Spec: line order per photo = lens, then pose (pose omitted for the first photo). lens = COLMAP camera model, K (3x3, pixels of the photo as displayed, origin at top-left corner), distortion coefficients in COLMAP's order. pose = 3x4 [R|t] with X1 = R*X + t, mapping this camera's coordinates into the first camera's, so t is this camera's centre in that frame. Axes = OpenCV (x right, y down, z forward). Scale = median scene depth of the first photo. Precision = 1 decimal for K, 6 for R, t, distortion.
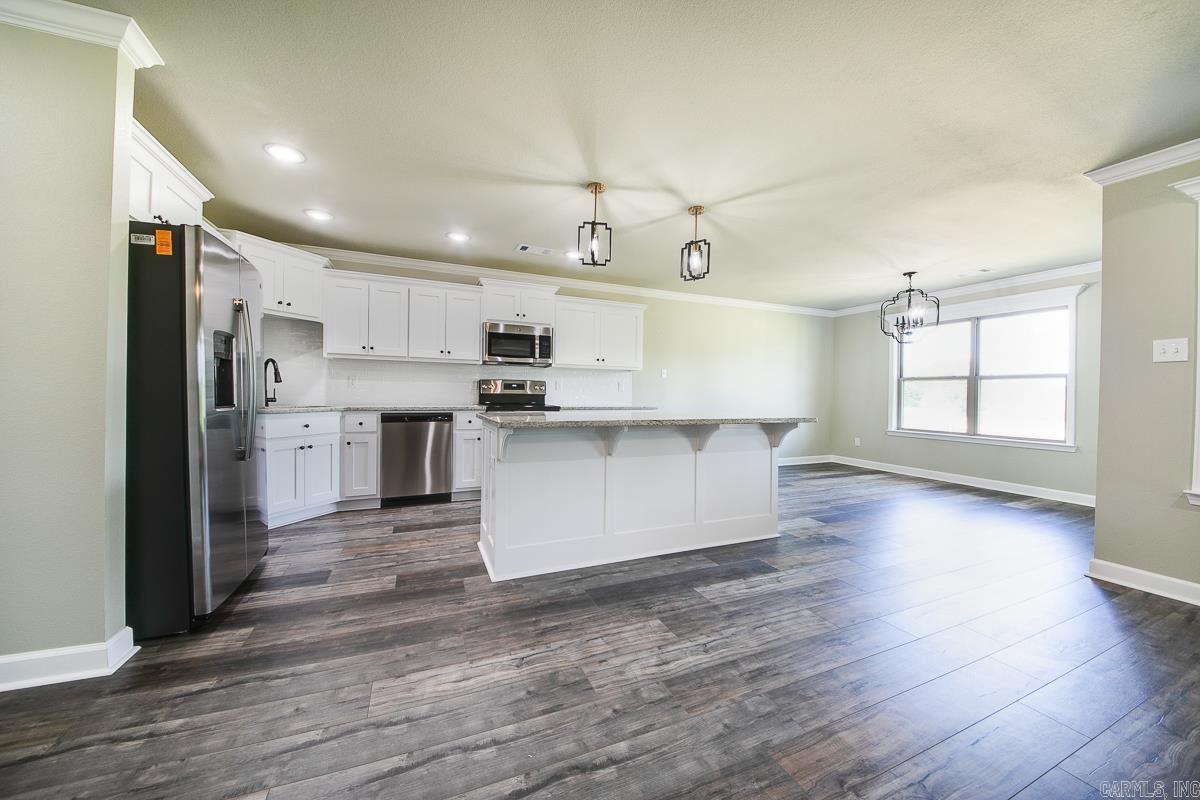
lens RADIAL K [[423.0, 0, 599.6], [0, 423.0, 394.5], [0, 0, 1]] dist [-0.004755, -0.006237]
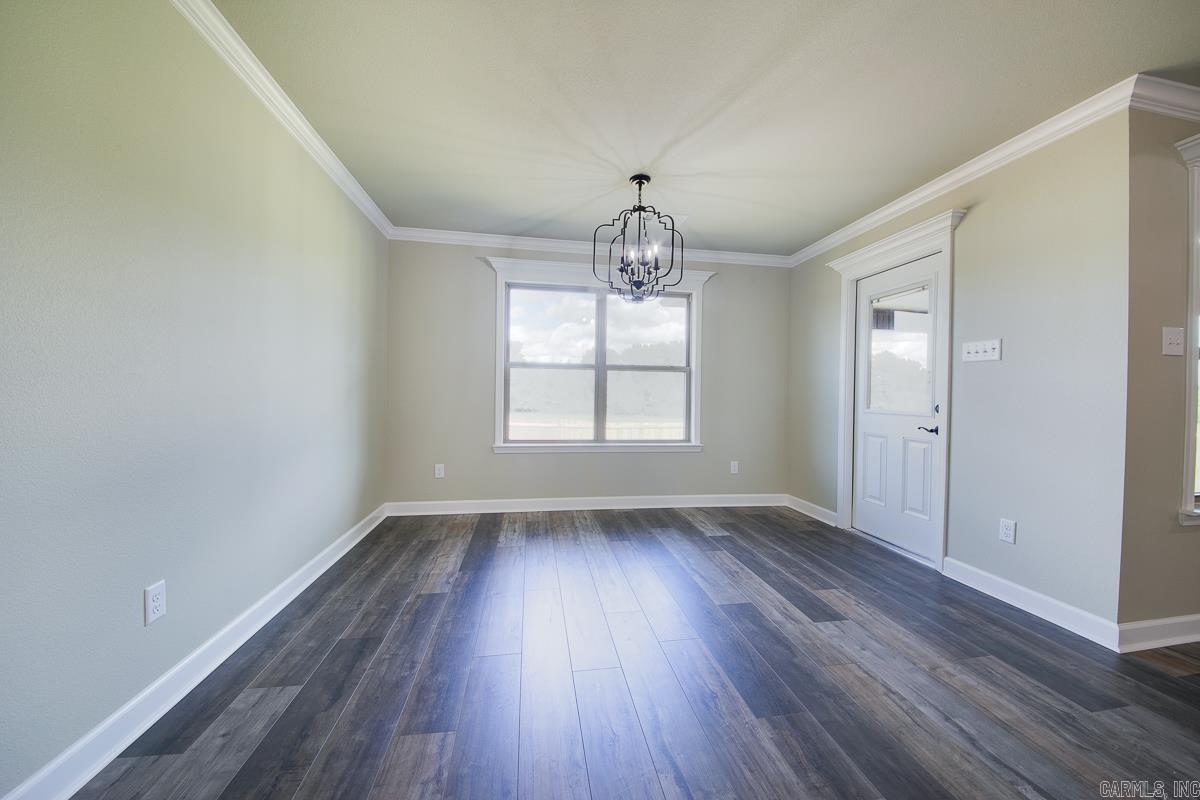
lens RADIAL K [[423.0, 0, 588.6], [0, 423.0, 397.3], [0, 0, 1]] dist [-0.004755, -0.006237]
pose [[0.249610, -0.025994, 0.967998, 0.176833], [-0.006223, 0.999576, 0.028446, -0.007811], [-0.968327, -0.013125, 0.249342, 1.043323]]
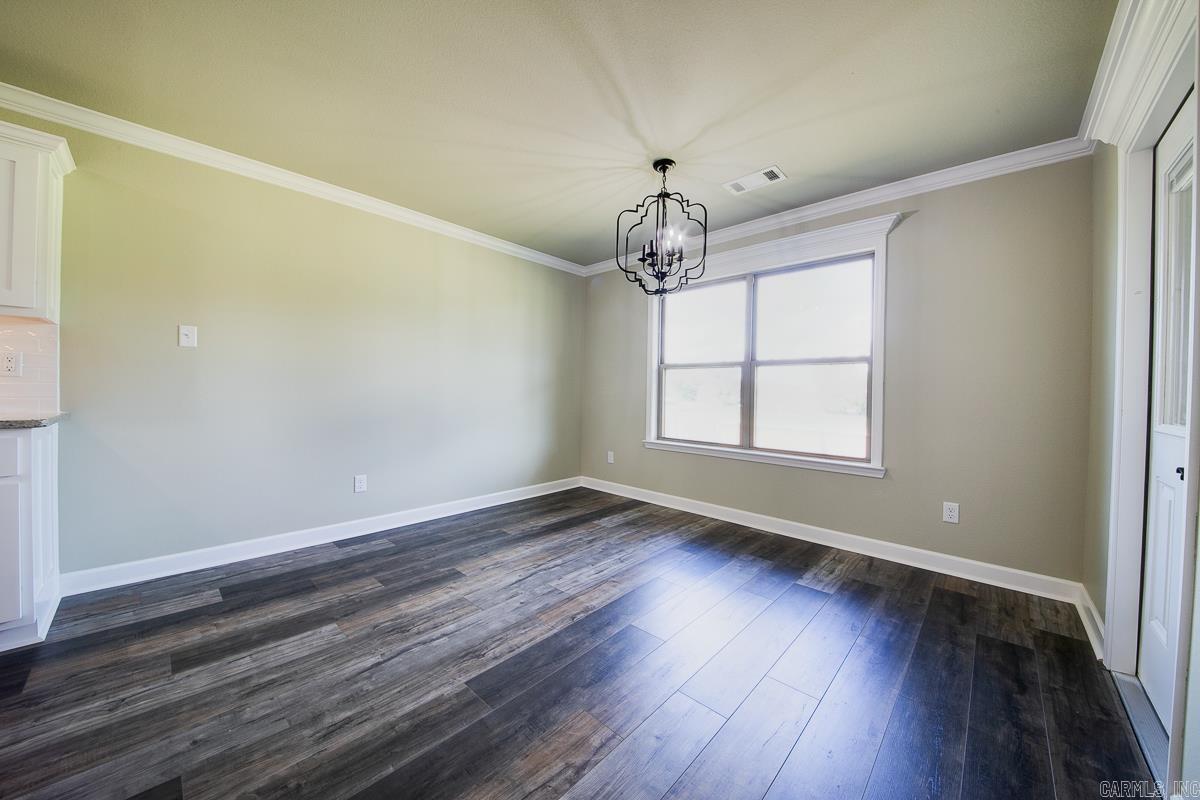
lens RADIAL K [[423.0, 0, 600.0], [0, 423.0, 394.3], [0, 0, 1]] dist [-0.004755, -0.006237]
pose [[0.911973, -0.002263, 0.410245, 0.496247], [-0.003290, 0.999912, 0.012830, 0.002544], [-0.410238, -0.013051, 0.911885, 0.603568]]
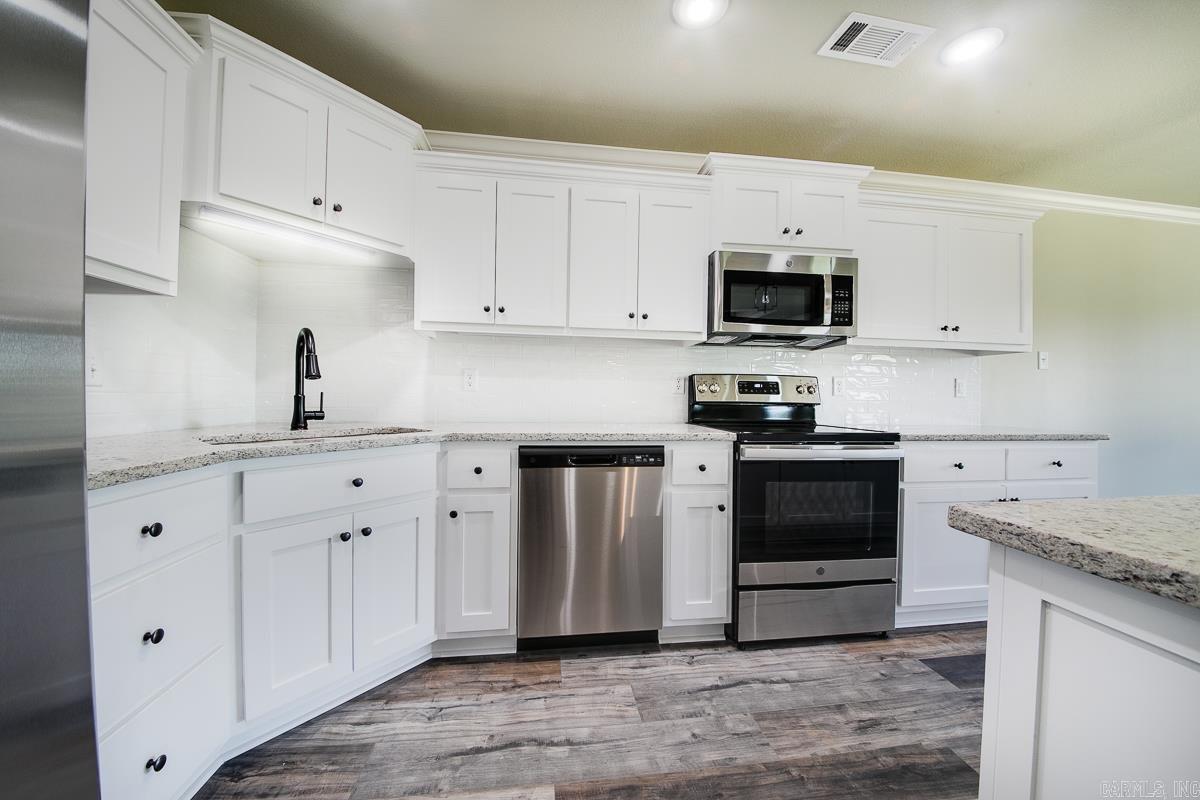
lens RADIAL K [[423.0, 0, 599.5], [0, 423.0, 396.5], [0, 0, 1]] dist [-0.004755, -0.006237]
pose [[0.963822, 0.003318, -0.266527, -0.291154], [-0.003787, 0.999992, -0.001248, -0.008190], [0.266520, 0.002212, 0.963827, 0.543941]]
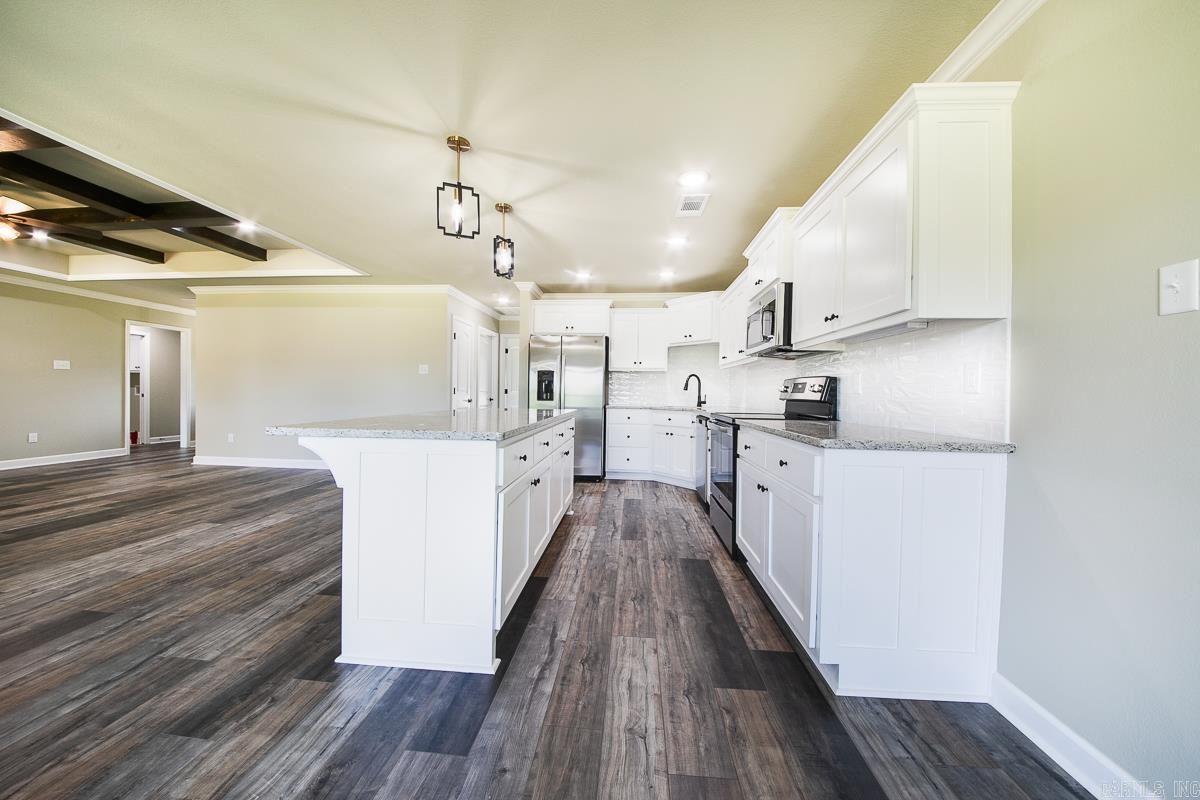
lens RADIAL K [[423.0, 0, 596.2], [0, 423.0, 395.2], [0, 0, 1]] dist [-0.004755, -0.006237]
pose [[-0.464997, -0.013287, -0.885213, 0.579047], [-0.022103, 0.999750, -0.003395, 0.001534], [0.885036, 0.017987, -0.465174, 1.182379]]
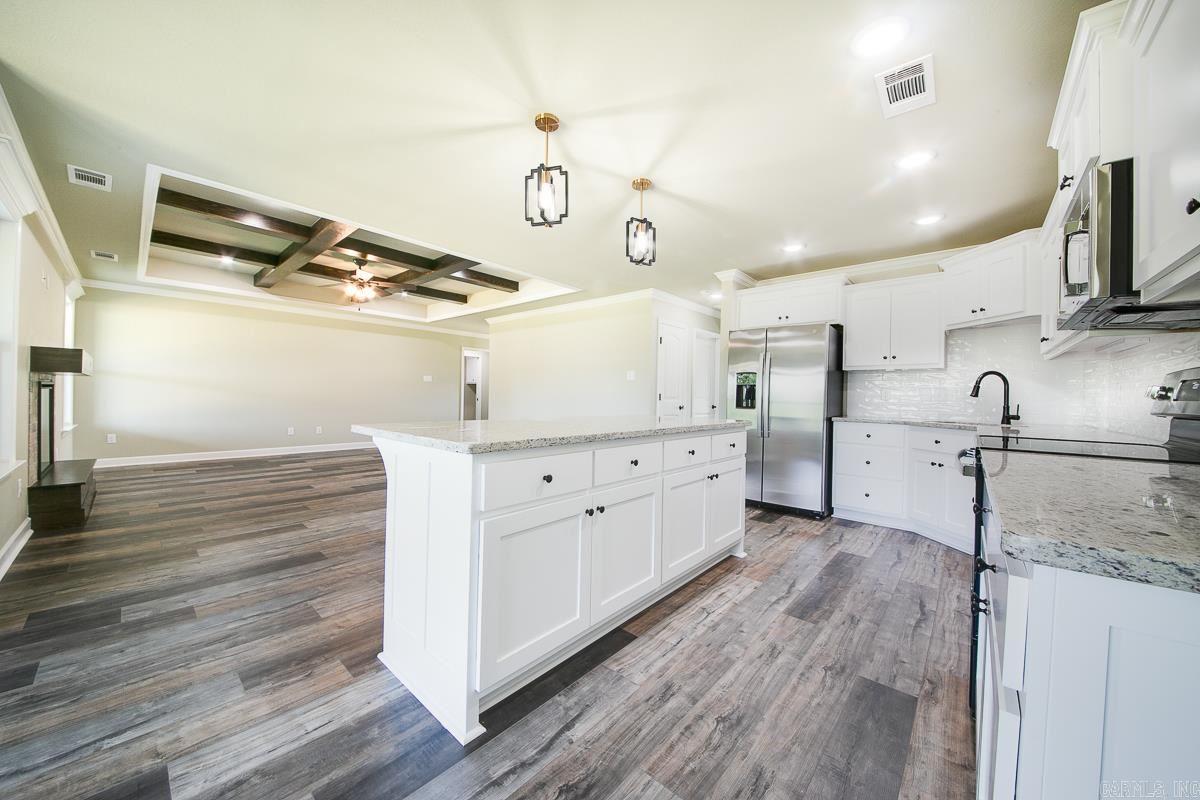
lens RADIAL K [[423.0, 0, 594.3], [0, 423.0, 394.6], [0, 0, 1]] dist [-0.004755, -0.006237]
pose [[-0.904770, -0.030926, -0.424777, 0.325651], [-0.031209, 0.999493, -0.006295, -0.000702], [0.424756, 0.007561, -0.905276, 1.242584]]
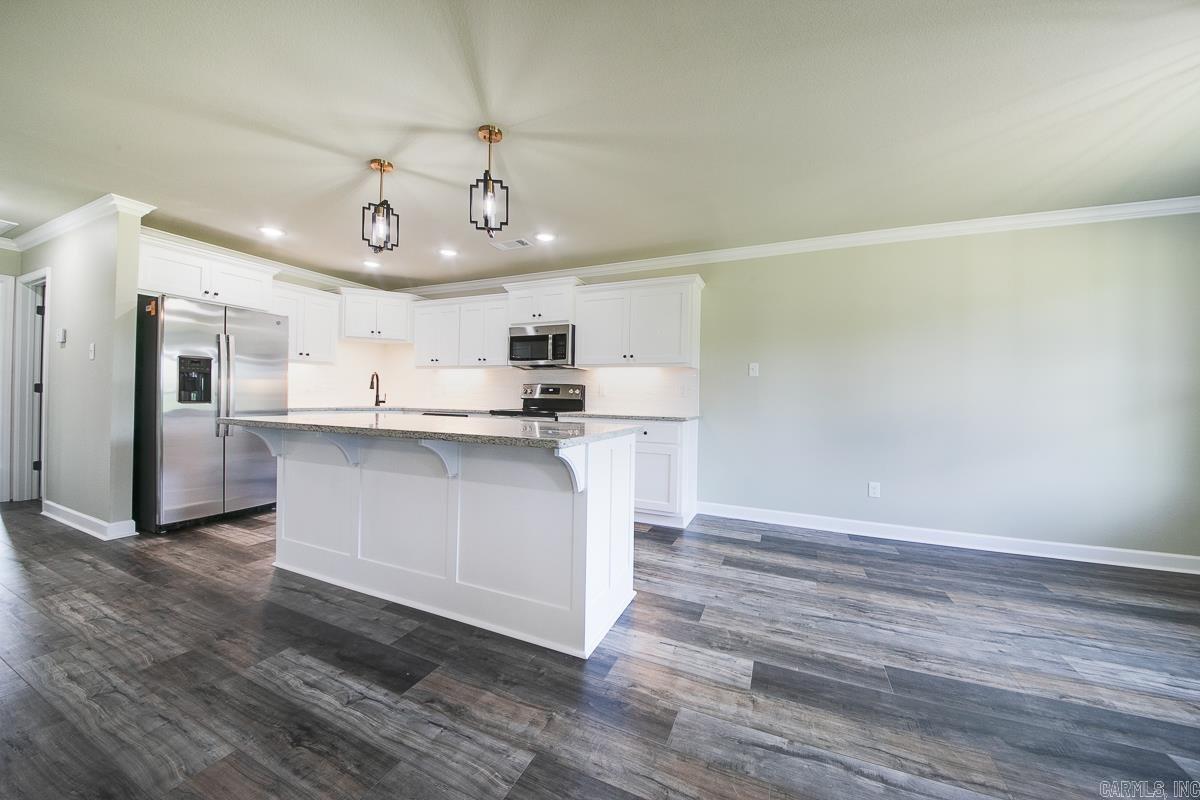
lens RADIAL K [[423.0, 0, 599.0], [0, 423.0, 394.5], [0, 0, 1]] dist [-0.004755, -0.006237]
pose [[0.685099, -0.005607, -0.728428, 0.650534], [-0.011385, 0.999766, -0.018403, 0.006160], [0.728361, 0.020902, 0.684875, 0.493952]]
